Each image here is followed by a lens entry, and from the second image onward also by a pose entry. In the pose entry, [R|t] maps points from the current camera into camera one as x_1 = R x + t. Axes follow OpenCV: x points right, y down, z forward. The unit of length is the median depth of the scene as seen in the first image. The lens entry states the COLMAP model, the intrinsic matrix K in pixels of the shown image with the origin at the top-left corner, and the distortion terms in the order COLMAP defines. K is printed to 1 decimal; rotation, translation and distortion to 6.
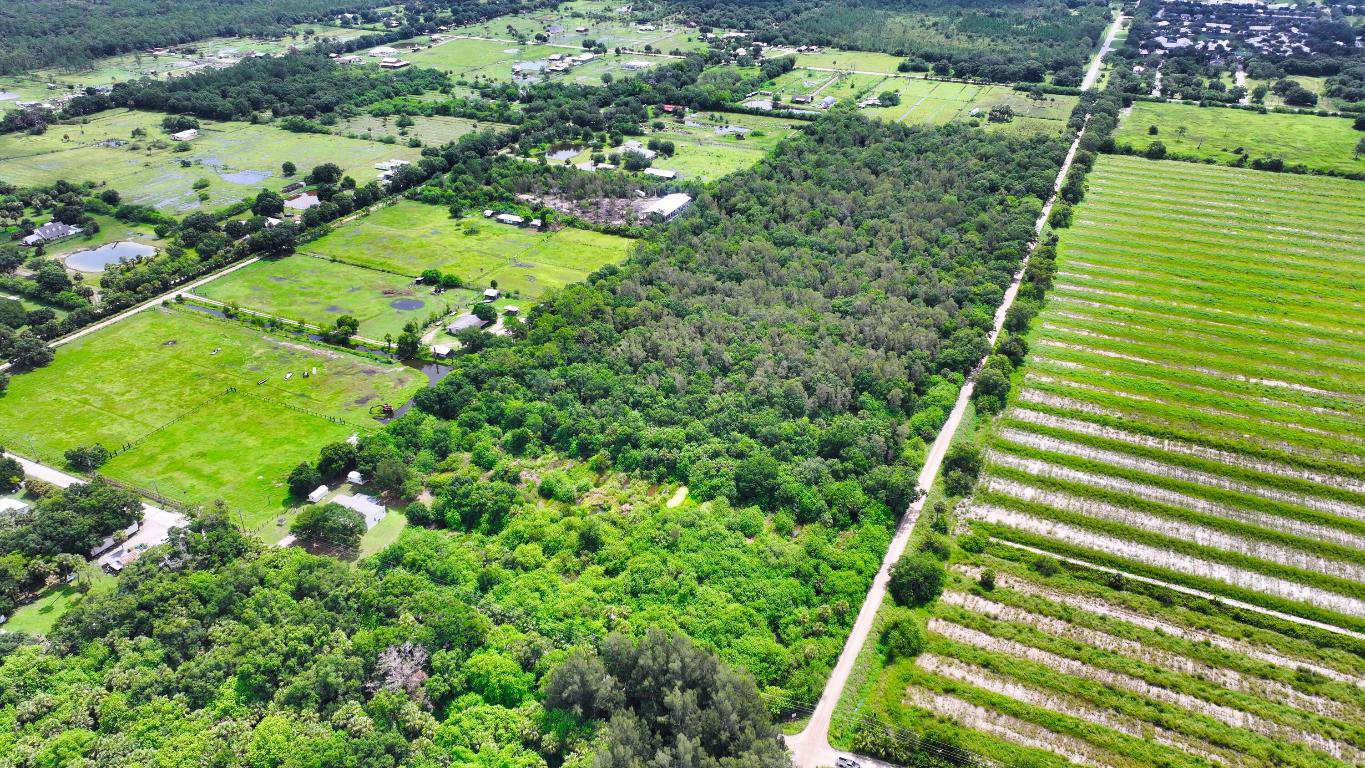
lens RADIAL K [[951.0, 0, 684.1], [0, 951.0, 382.1], [0, 0, 1]] dist [0.000677, 0.012174]
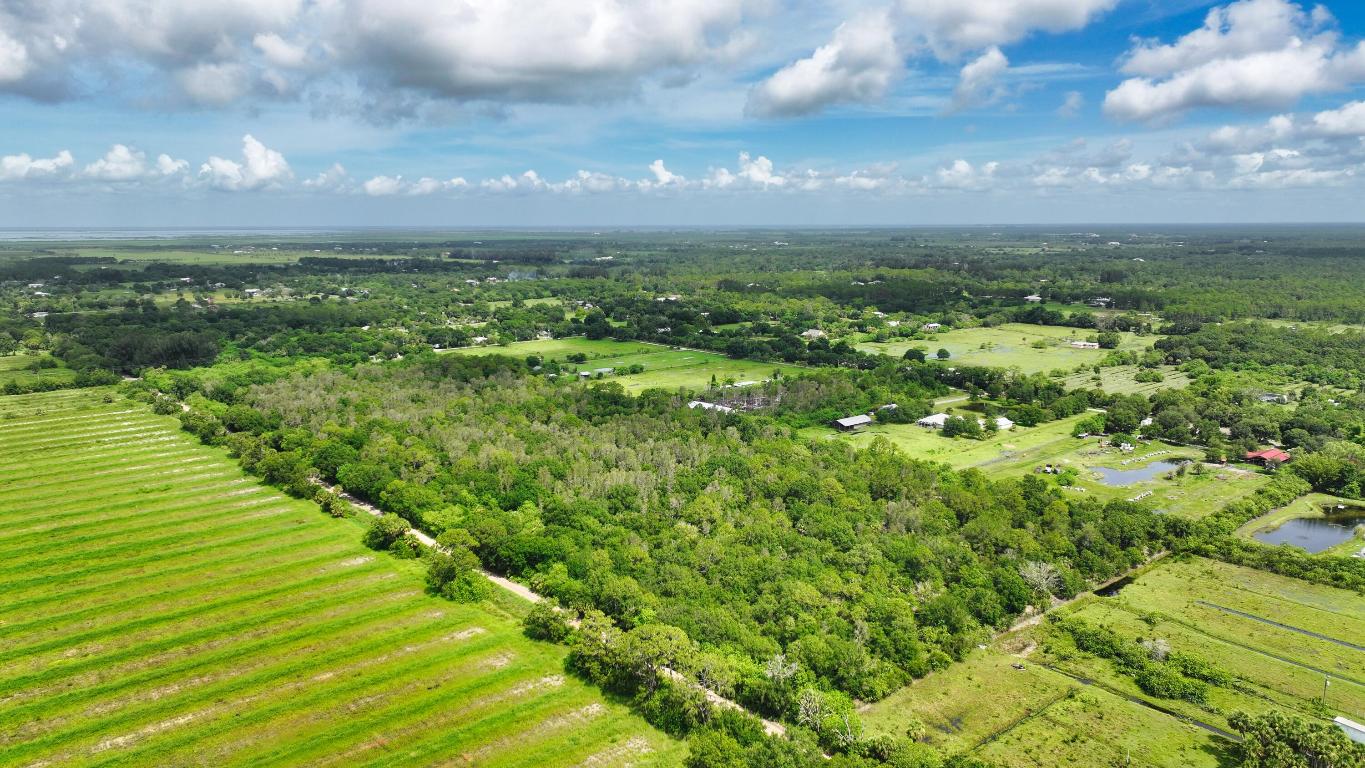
lens RADIAL K [[951.0, 0, 678.8], [0, 951.0, 379.8], [0, 0, 1]] dist [0.000677, 0.012174]
pose [[-0.401288, 0.157920, -0.902236, 1.401883], [-0.440152, 0.830593, 0.341147, -0.882589], [0.803265, 0.534018, -0.263798, 2.124020]]
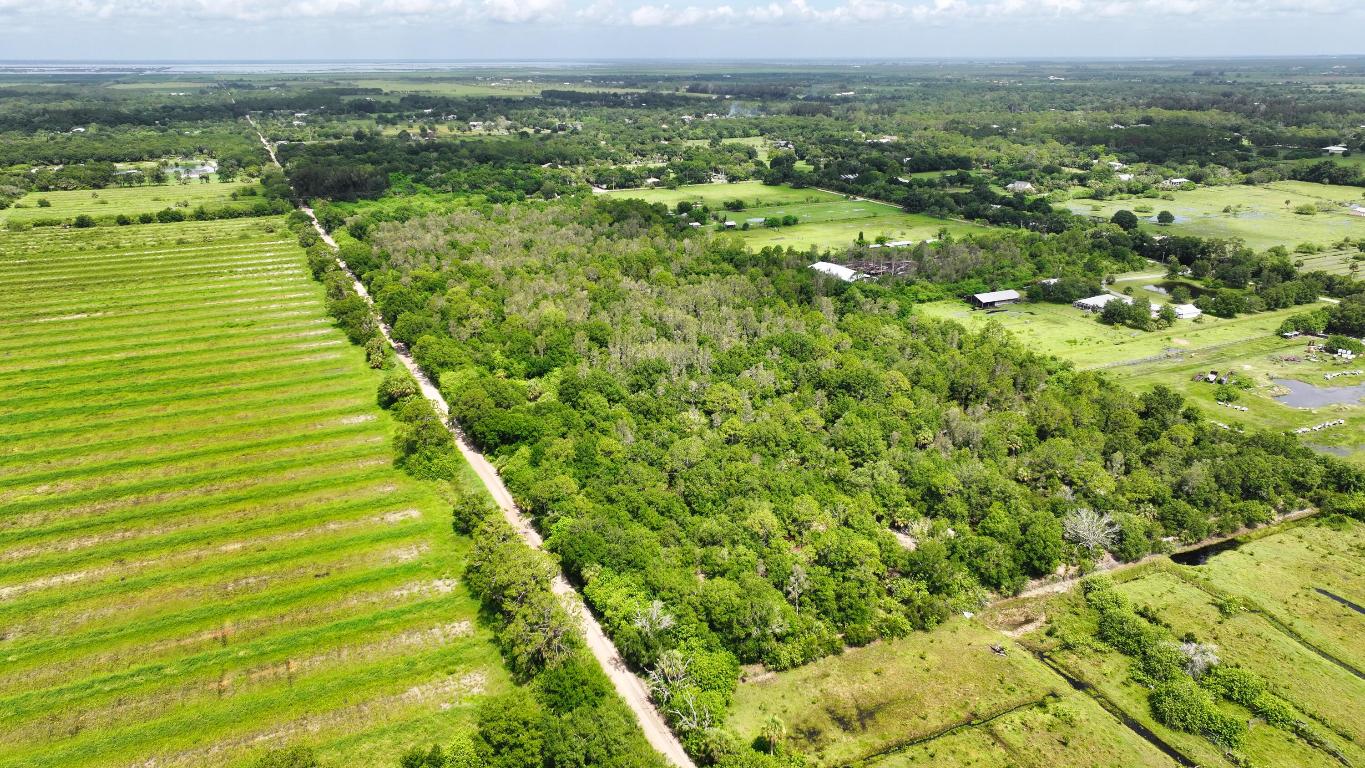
lens RADIAL K [[951.0, 0, 680.7], [0, 951.0, 377.7], [0, 0, 1]] dist [0.000677, 0.012174]
pose [[-0.629811, 0.258341, -0.732528, 1.175428], [-0.370642, 0.728827, 0.575705, -0.935580], [0.682615, 0.634091, -0.363271, 2.227056]]
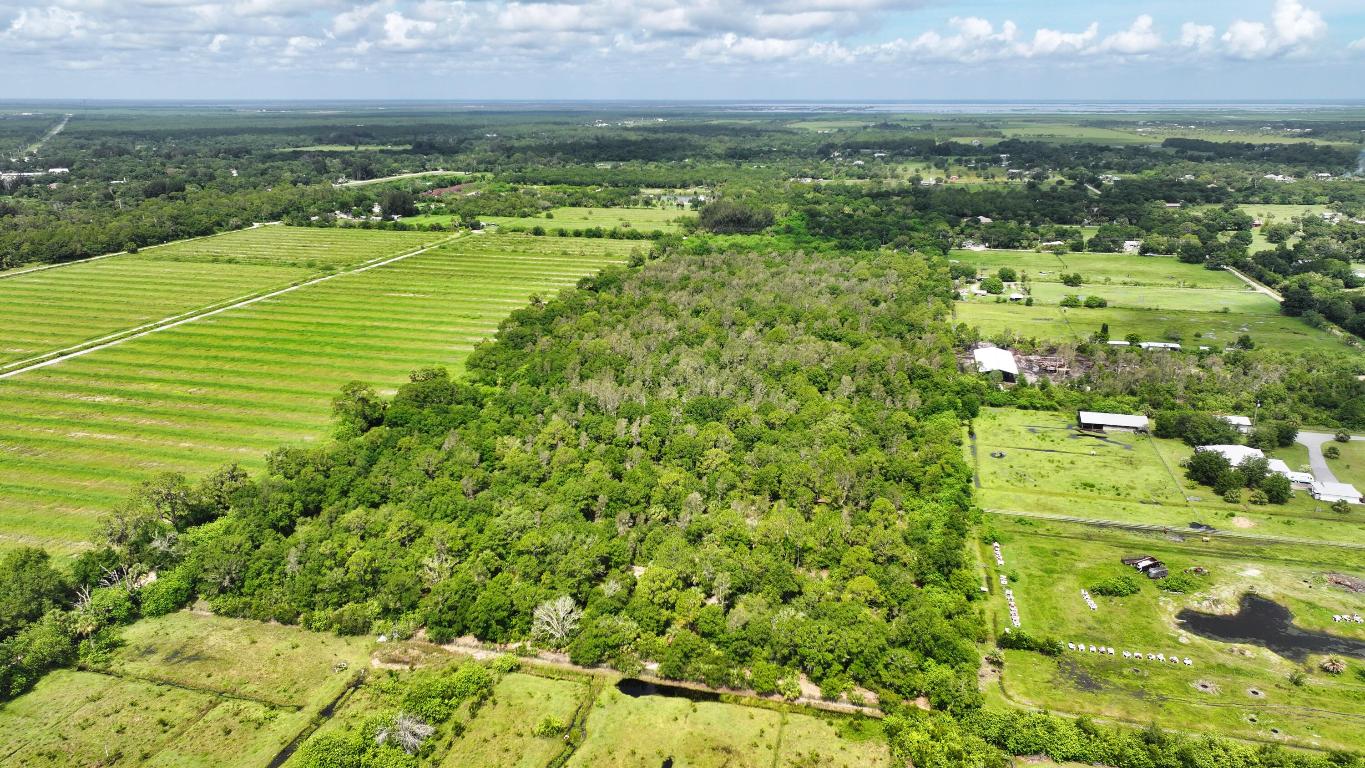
lens RADIAL K [[951.0, 0, 685.3], [0, 951.0, 393.6], [0, 0, 1]] dist [0.000677, 0.012174]
pose [[-0.979073, 0.066790, -0.192237, 0.599952], [-0.093556, 0.691159, 0.716622, -1.153298], [0.180730, 0.719610, -0.670446, 2.570737]]
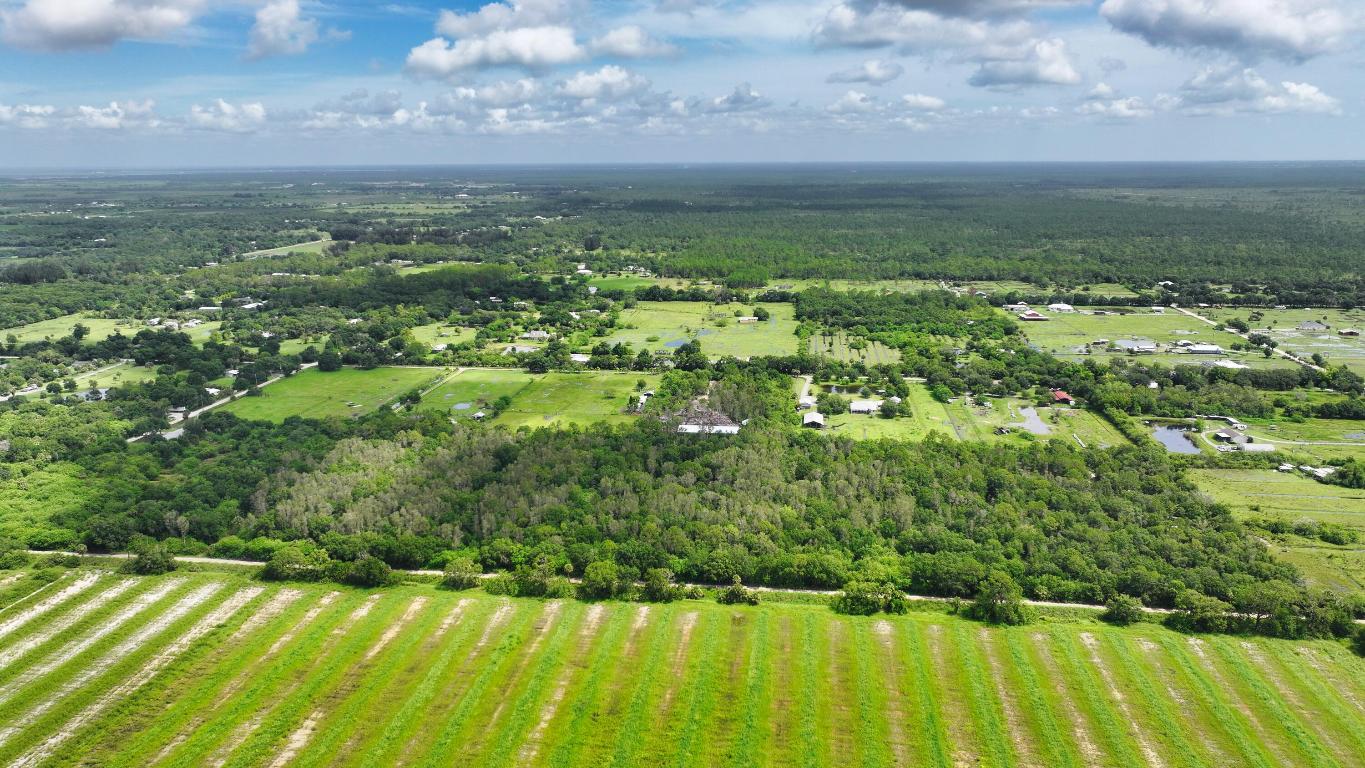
lens RADIAL K [[951.0, 0, 679.6], [0, 951.0, 379.6], [0, 0, 1]] dist [0.000677, 0.012174]
pose [[0.313349, 0.218749, -0.924100, 1.570376], [-0.459022, 0.886766, 0.054263, -0.485786], [0.831331, 0.407179, 0.378278, 1.028681]]
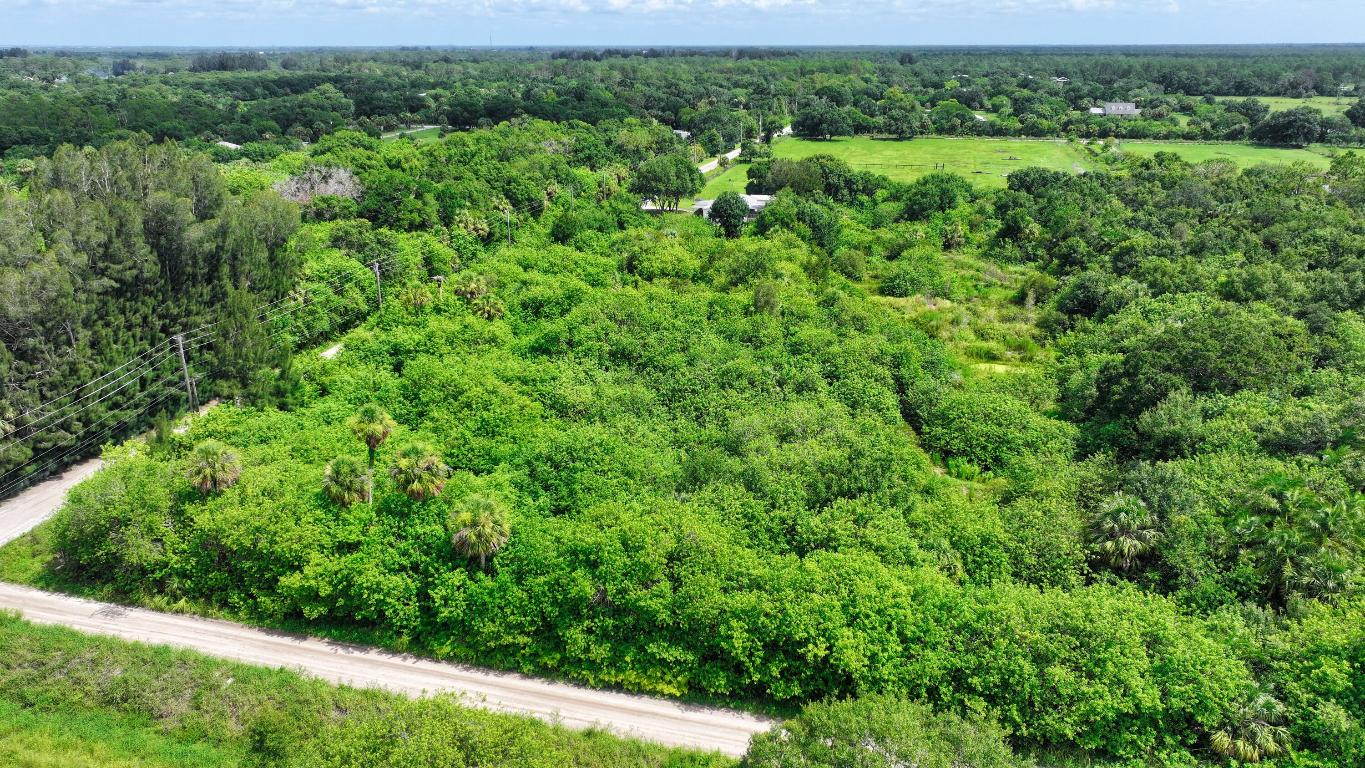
lens RADIAL K [[951.0, 0, 681.9], [0, 951.0, 387.1], [0, 0, 1]] dist [0.000677, 0.012174]
pose [[0.186913, 0.339254, -0.921938, 0.302537], [-0.479654, 0.850525, 0.215730, 0.109744], [0.857319, 0.401889, 0.321699, 0.774652]]
